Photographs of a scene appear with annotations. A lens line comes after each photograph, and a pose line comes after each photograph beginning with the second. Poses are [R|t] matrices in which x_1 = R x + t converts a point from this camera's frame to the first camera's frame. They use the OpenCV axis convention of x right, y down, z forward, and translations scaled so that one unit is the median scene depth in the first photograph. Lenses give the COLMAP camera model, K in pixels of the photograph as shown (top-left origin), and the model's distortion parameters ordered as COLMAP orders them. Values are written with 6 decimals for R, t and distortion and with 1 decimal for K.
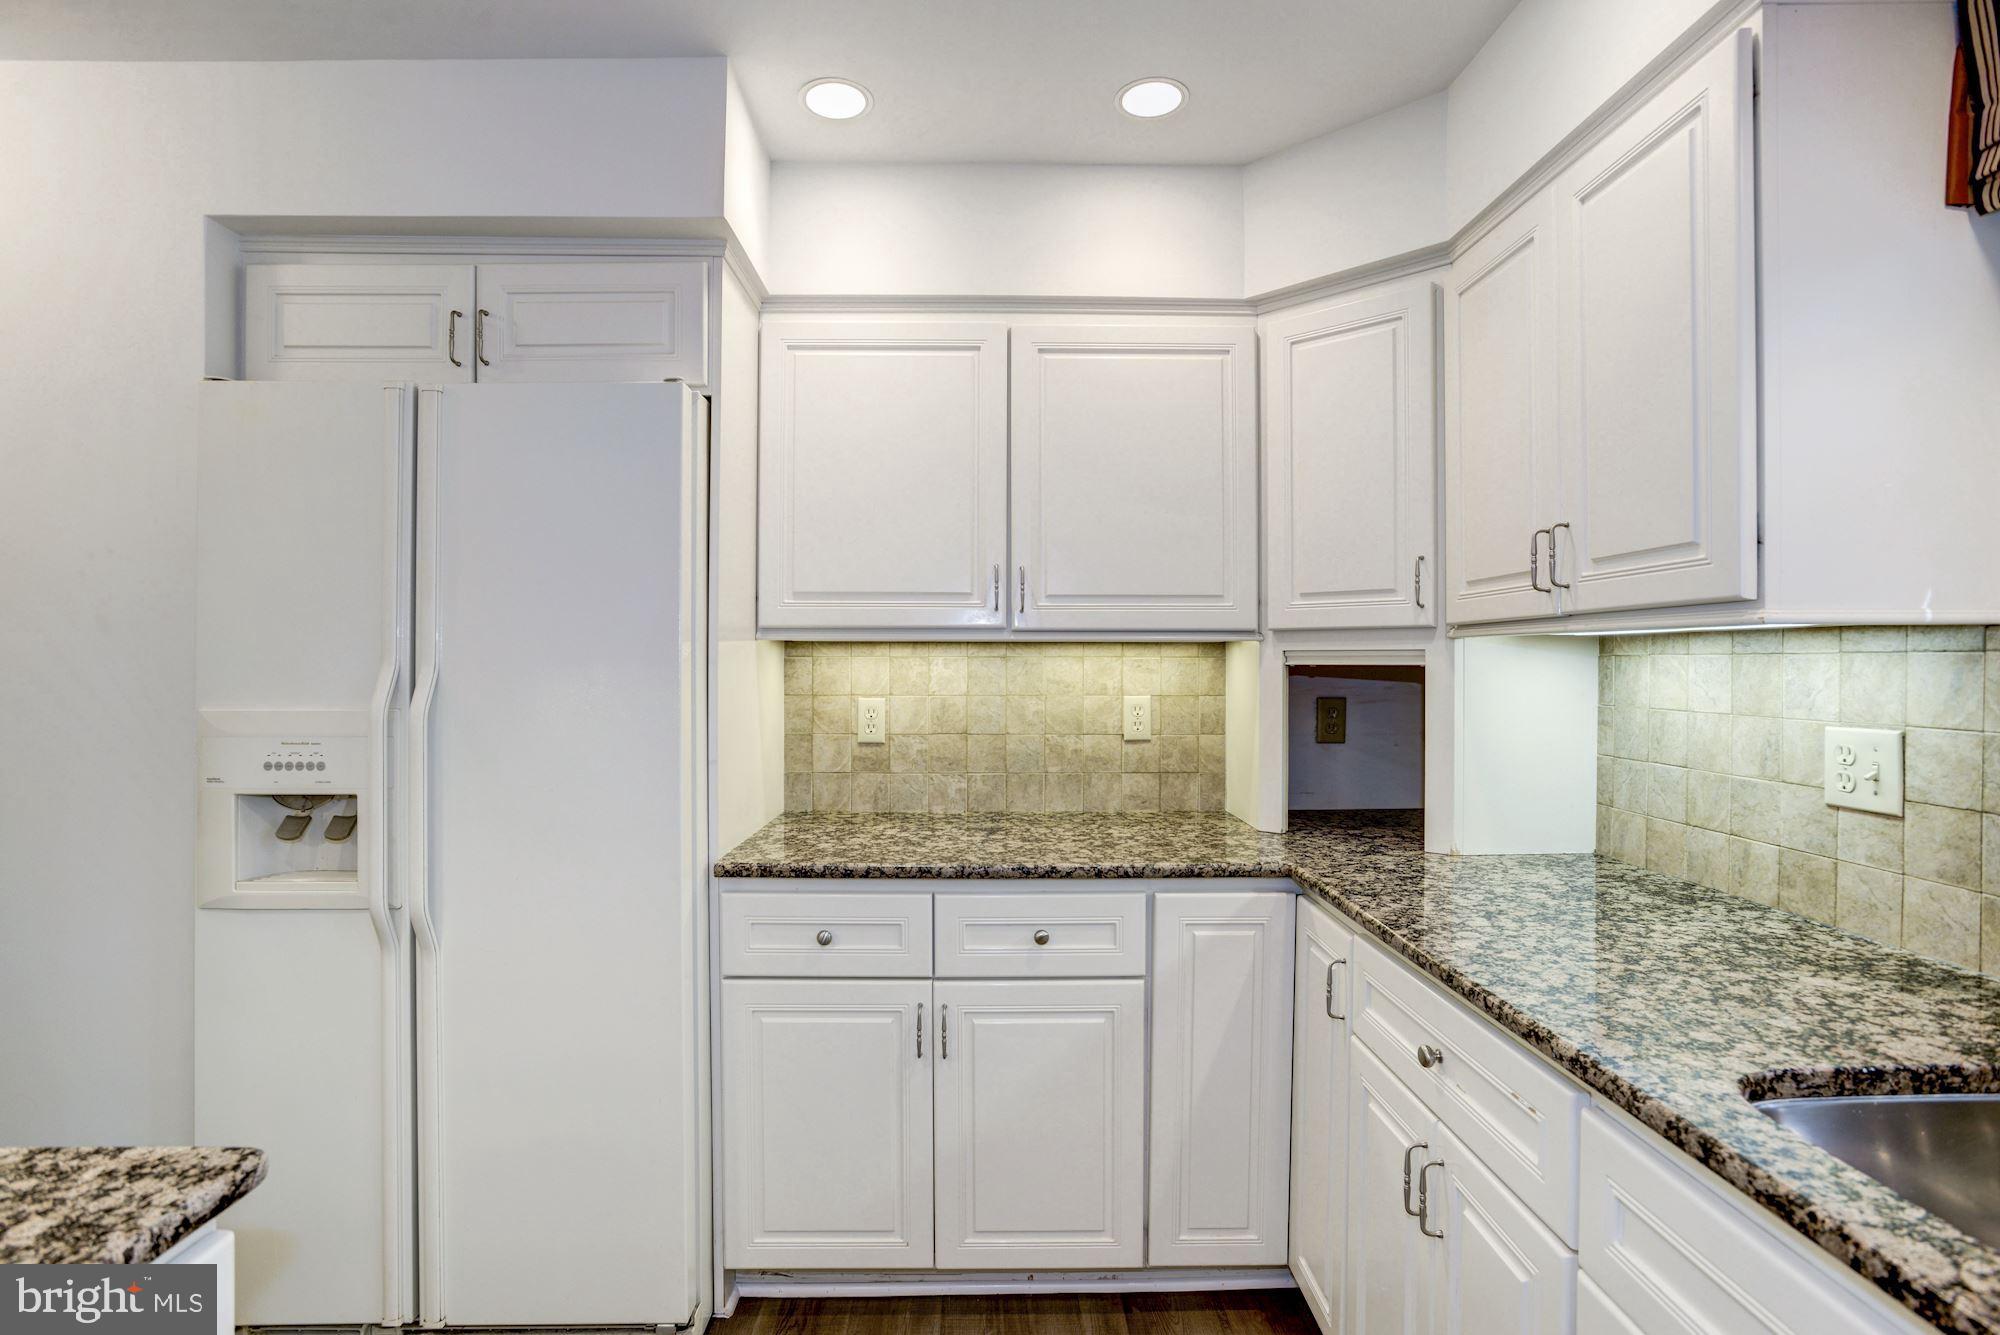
lens RADIAL K [[941.8, 0, 985.2], [0, 941.8, 667.8], [0, 0, 1]] dist [-0.035288, 0.000368]
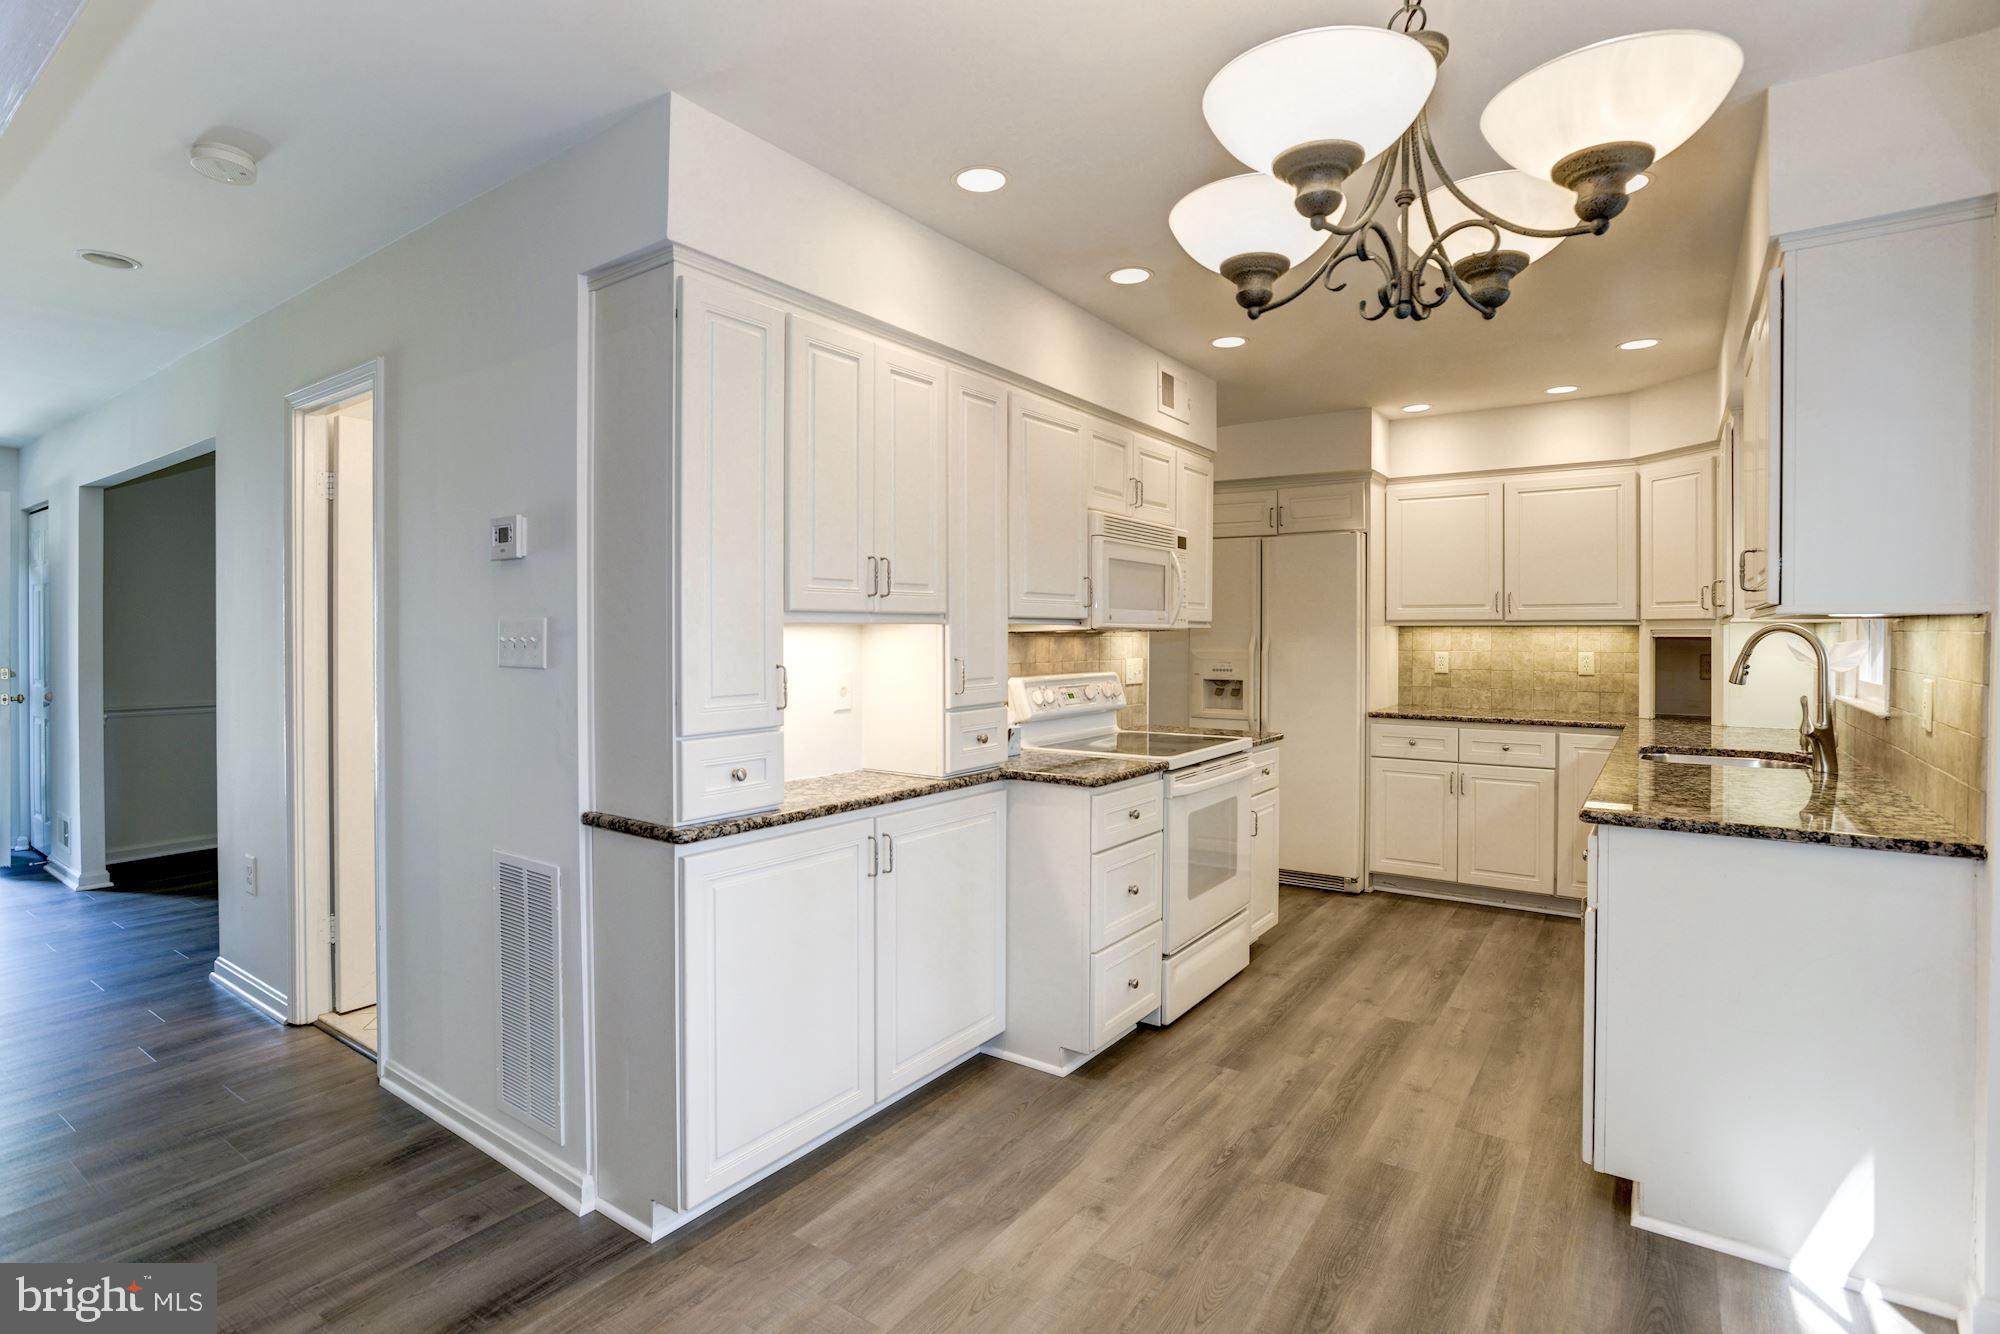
lens RADIAL K [[971.0, 0, 996.2], [0, 971.0, 637.8], [0, 0, 1]] dist [-0.033960, 0.000660]
pose [[0.814668, 0.003166, -0.579919, 0.423494], [-0.003893, 0.999992, -0.000010, 0.005496], [0.579915, 0.002266, 0.814674, -1.782572]]
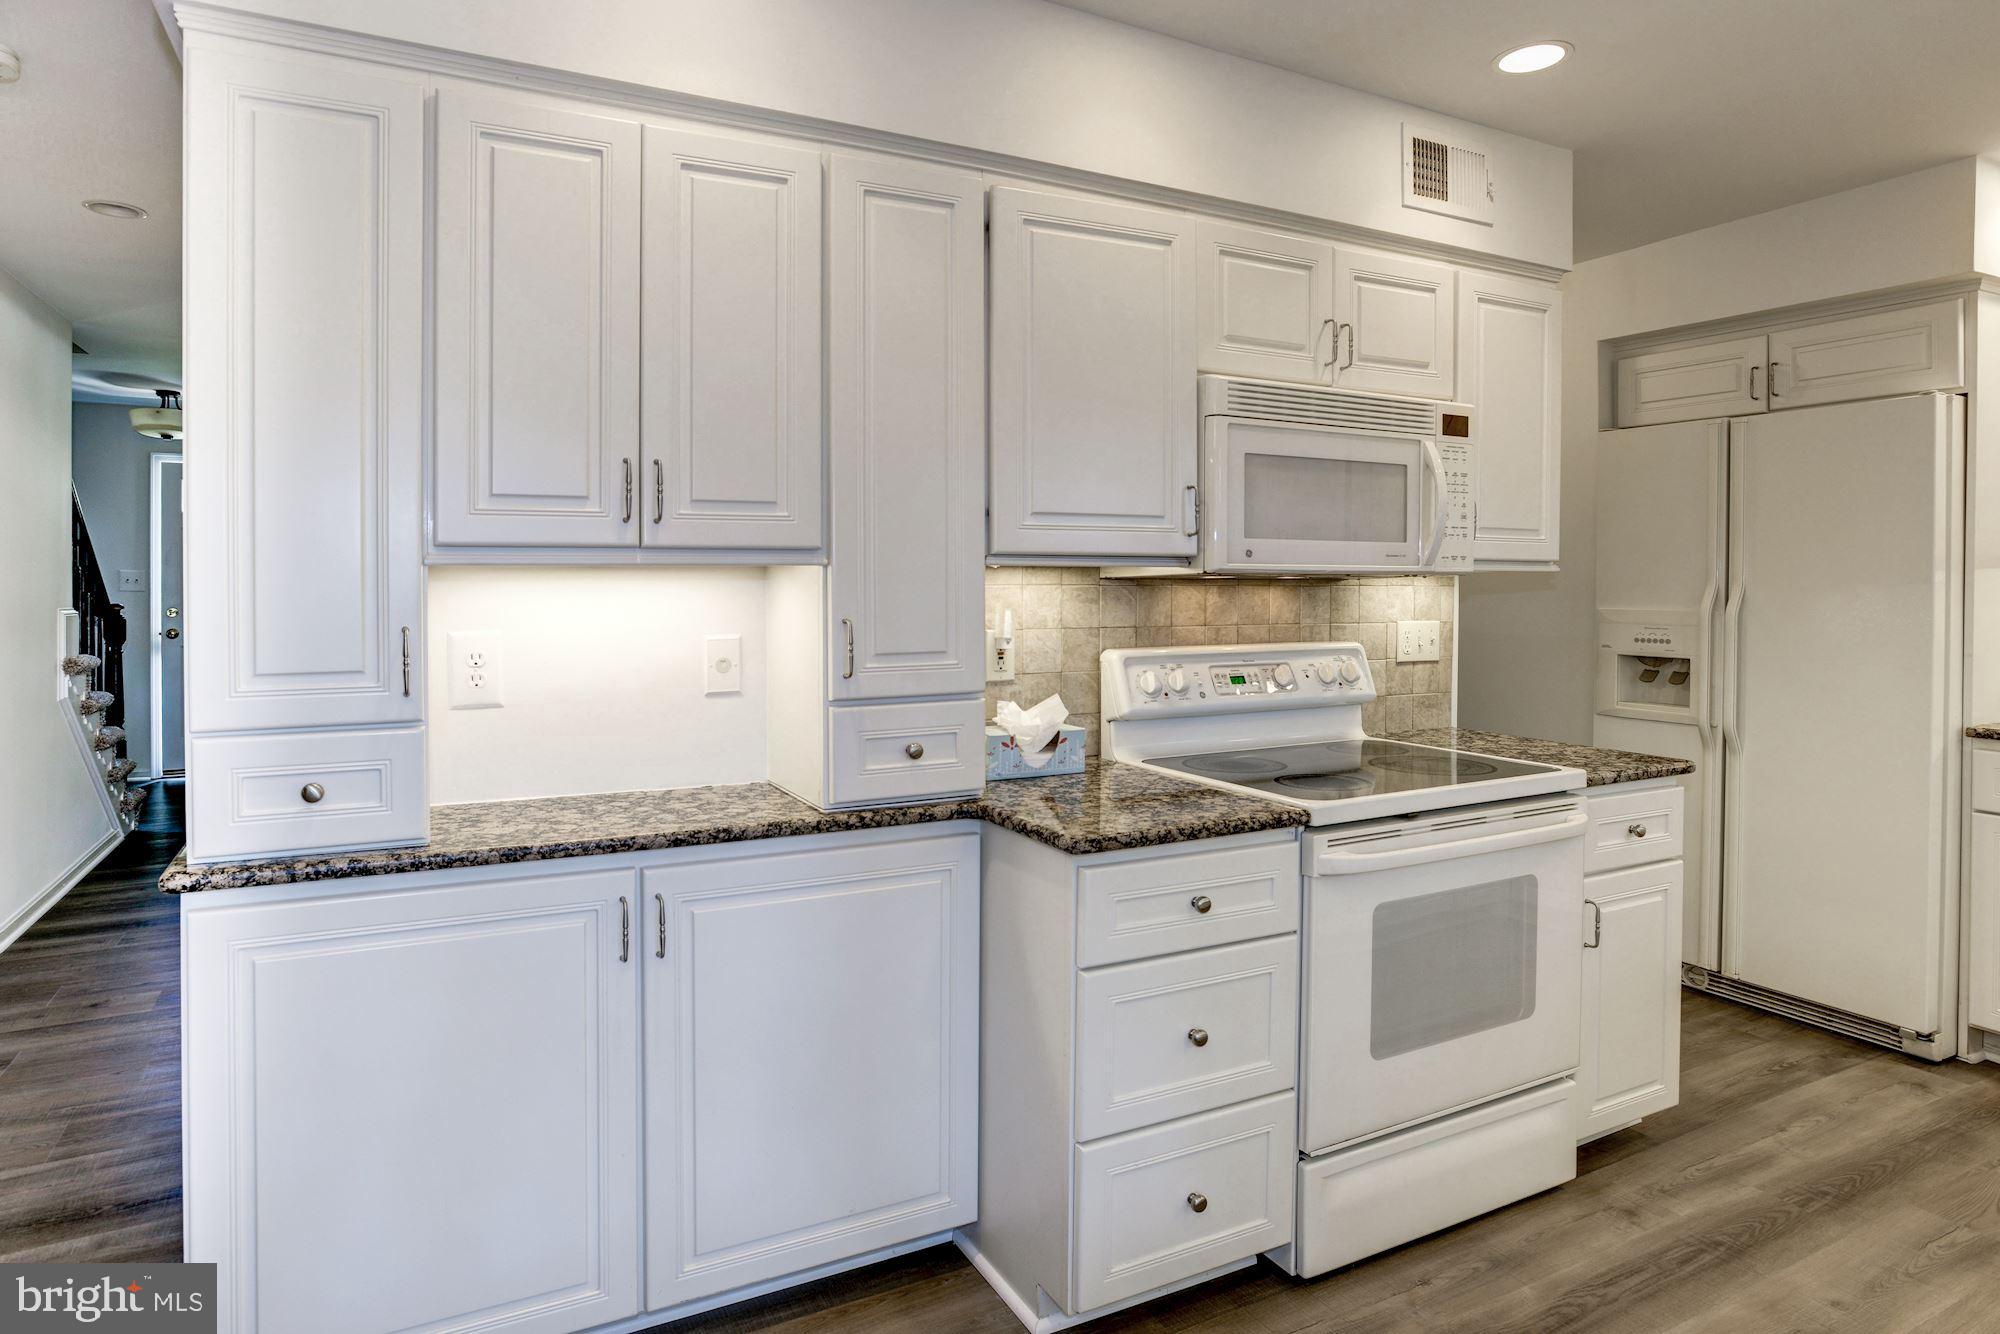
lens RADIAL K [[1041.4, 0, 908.8], [0, 1041.4, 593.8], [0, 0, 1]] dist [-0.038263, 0.015836]
pose [[0.413481, 0.009068, -0.910468, 0.435944], [-0.004160, 0.999959, 0.008070, 0.004049], [0.910503, 0.000450, 0.413502, -1.058071]]
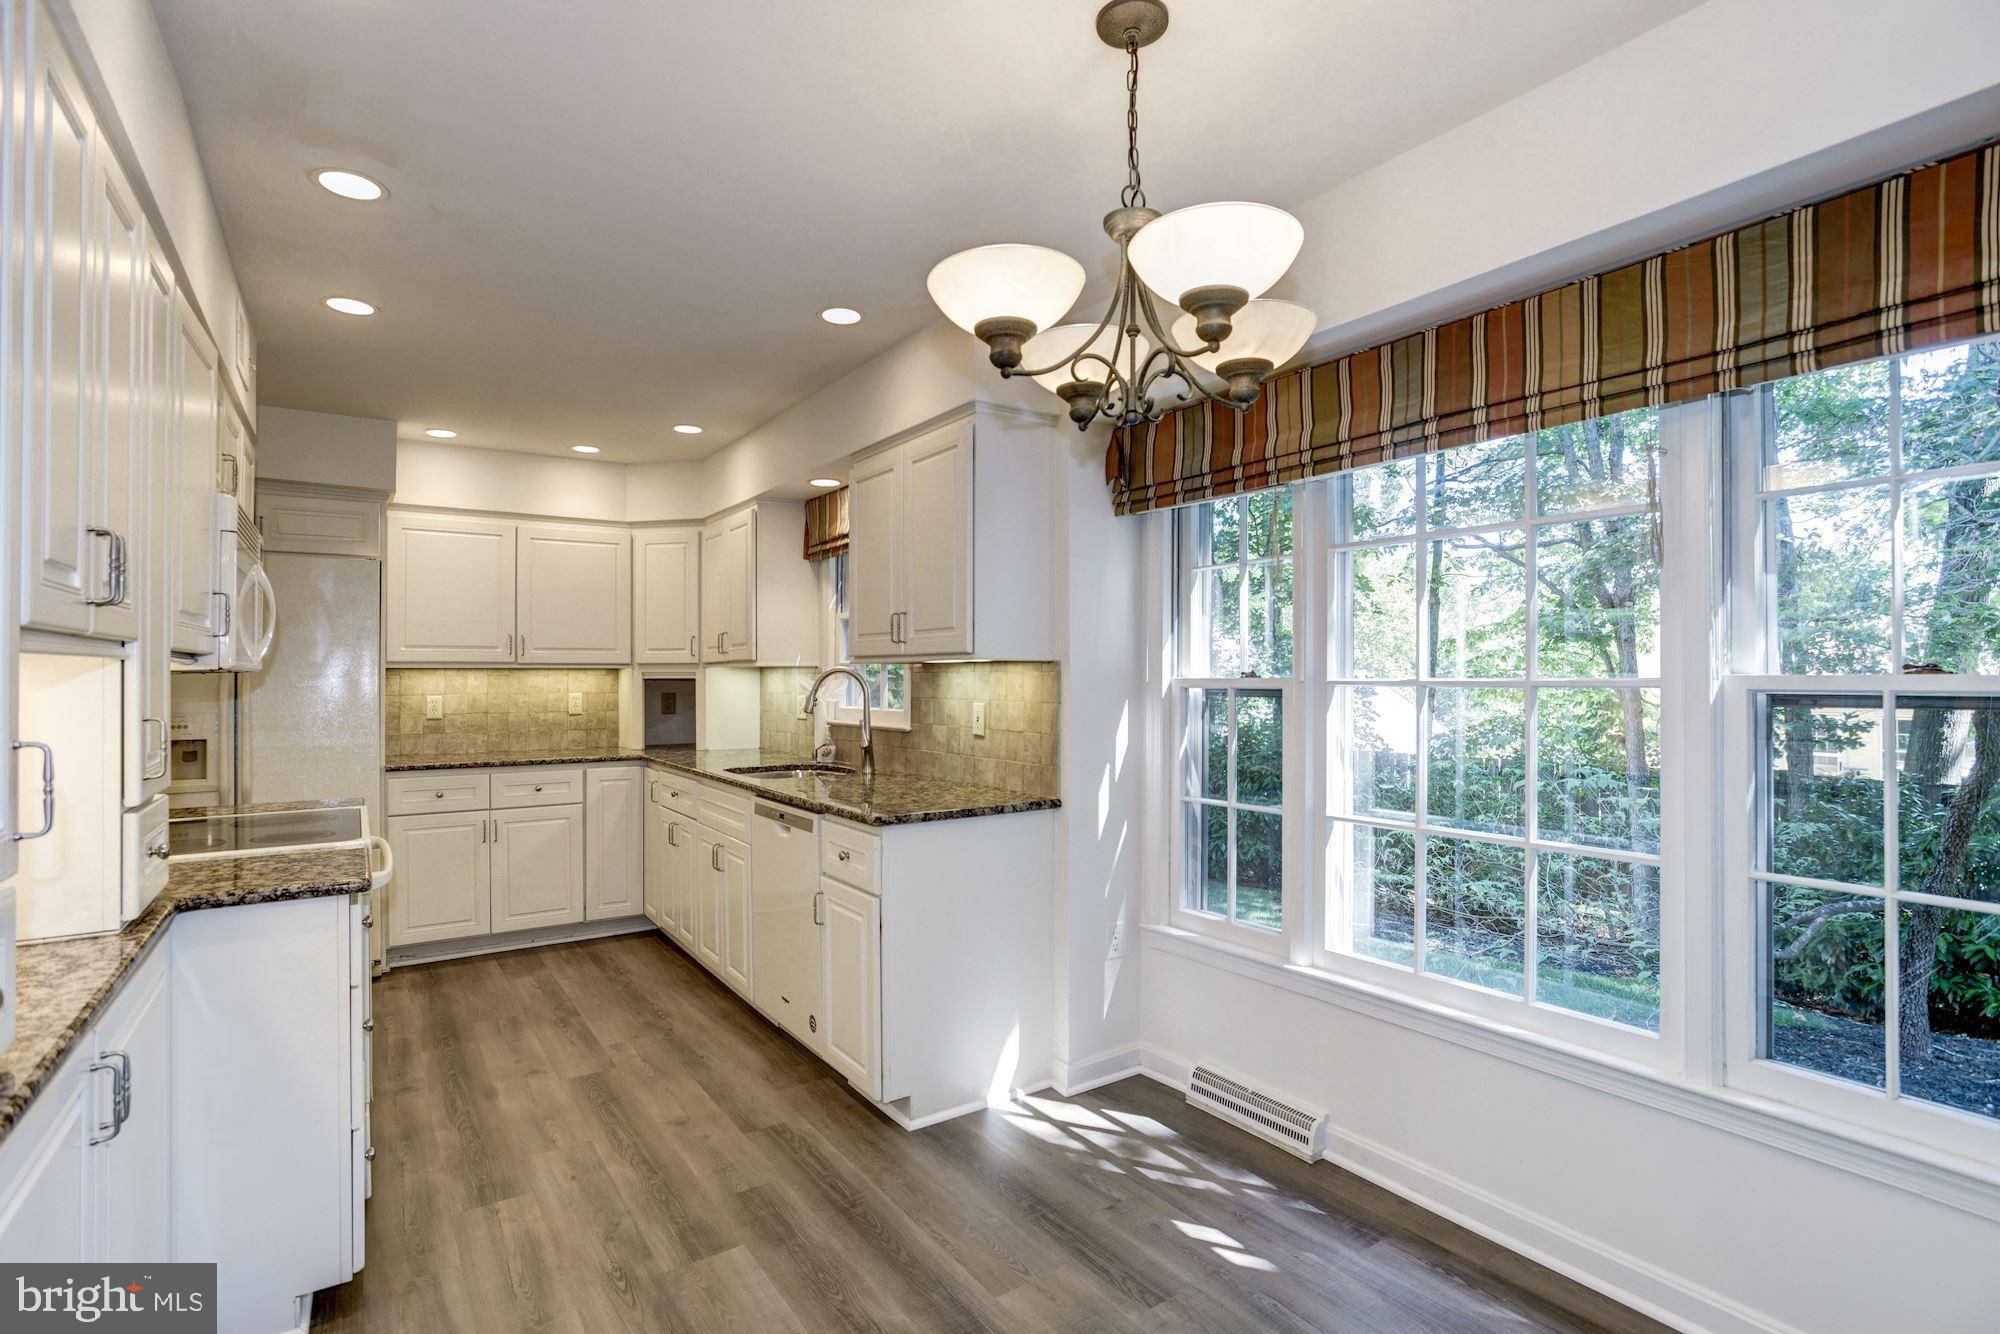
lens RADIAL K [[941.8, 0, 985.2], [0, 941.8, 667.3], [0, 0, 1]] dist [-0.035288, 0.000368]
pose [[0.827665, 0.000668, 0.561223, -0.343150], [0.008082, 0.999881, -0.013109, 0.008061], [-0.561165, 0.015385, 0.827561, -1.686830]]
